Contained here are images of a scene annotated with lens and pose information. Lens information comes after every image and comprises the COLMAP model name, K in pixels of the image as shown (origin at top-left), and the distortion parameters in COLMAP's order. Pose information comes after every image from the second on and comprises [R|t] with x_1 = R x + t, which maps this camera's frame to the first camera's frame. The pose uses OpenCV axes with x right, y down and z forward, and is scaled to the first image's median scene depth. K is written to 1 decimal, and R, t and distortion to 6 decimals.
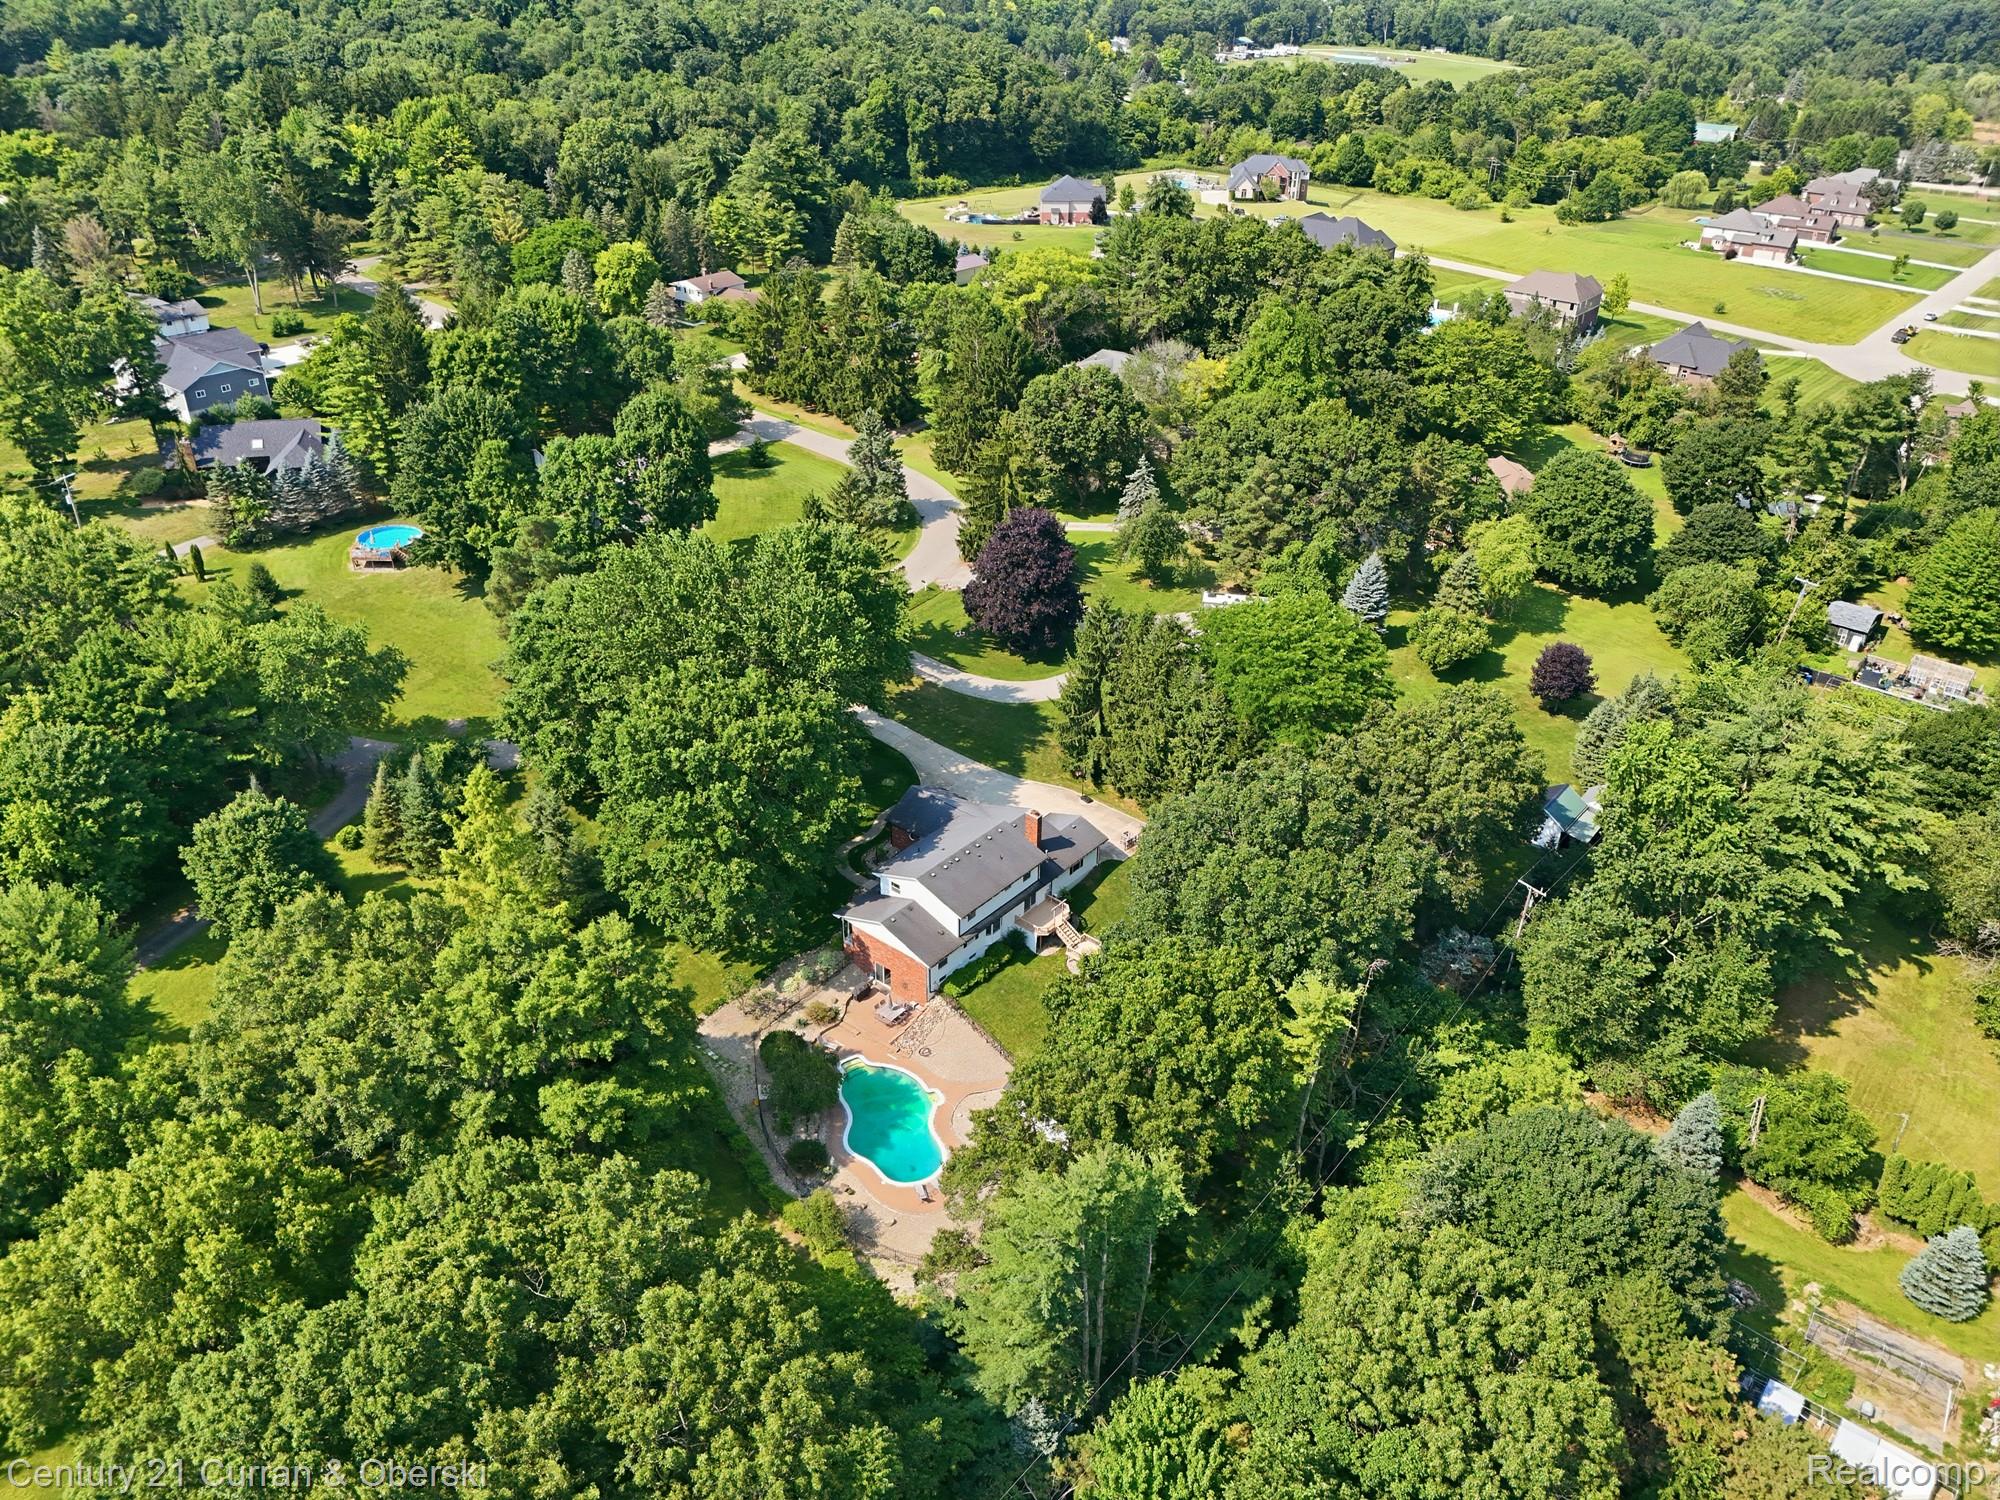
lens RADIAL K [[1453.8, 0, 1000.0], [0, 1453.8, 746.9], [0, 0, 1]] dist [0.068703, -0.052348]
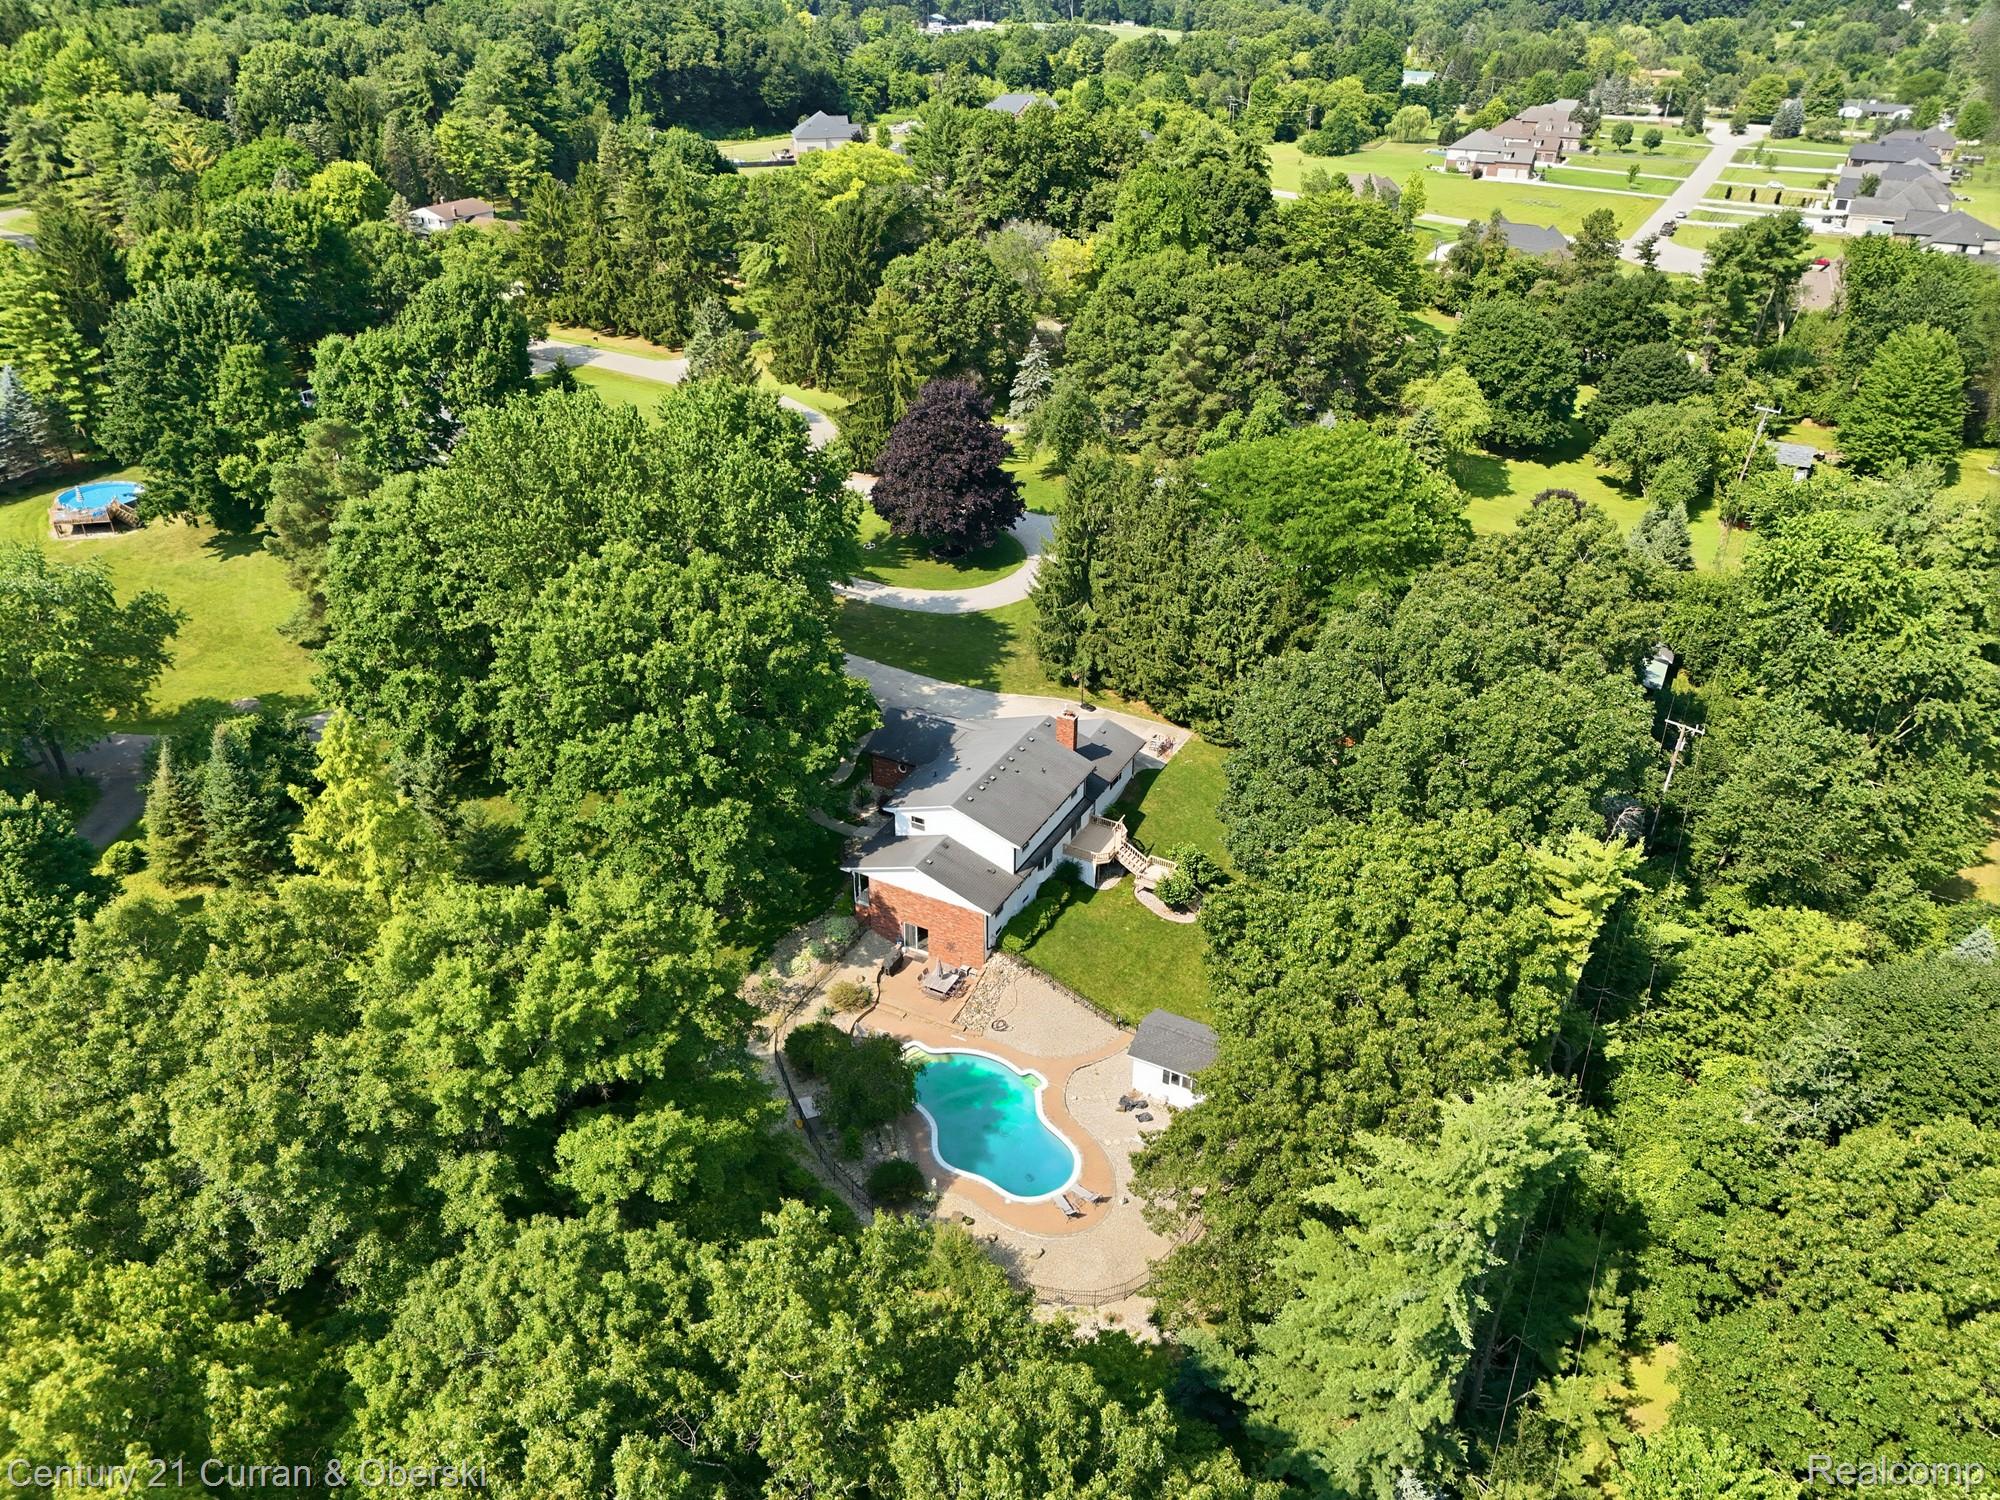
lens RADIAL K [[1453.8, 0, 991.7], [0, 1453.8, 748.8], [0, 0, 1]] dist [0.068703, -0.052348]
pose [[0.978840, -0.110995, 0.171909, -0.116595], [0.112320, 0.993670, 0.002030, 0.043941], [-0.171046, 0.017322, 0.985111, 0.172073]]
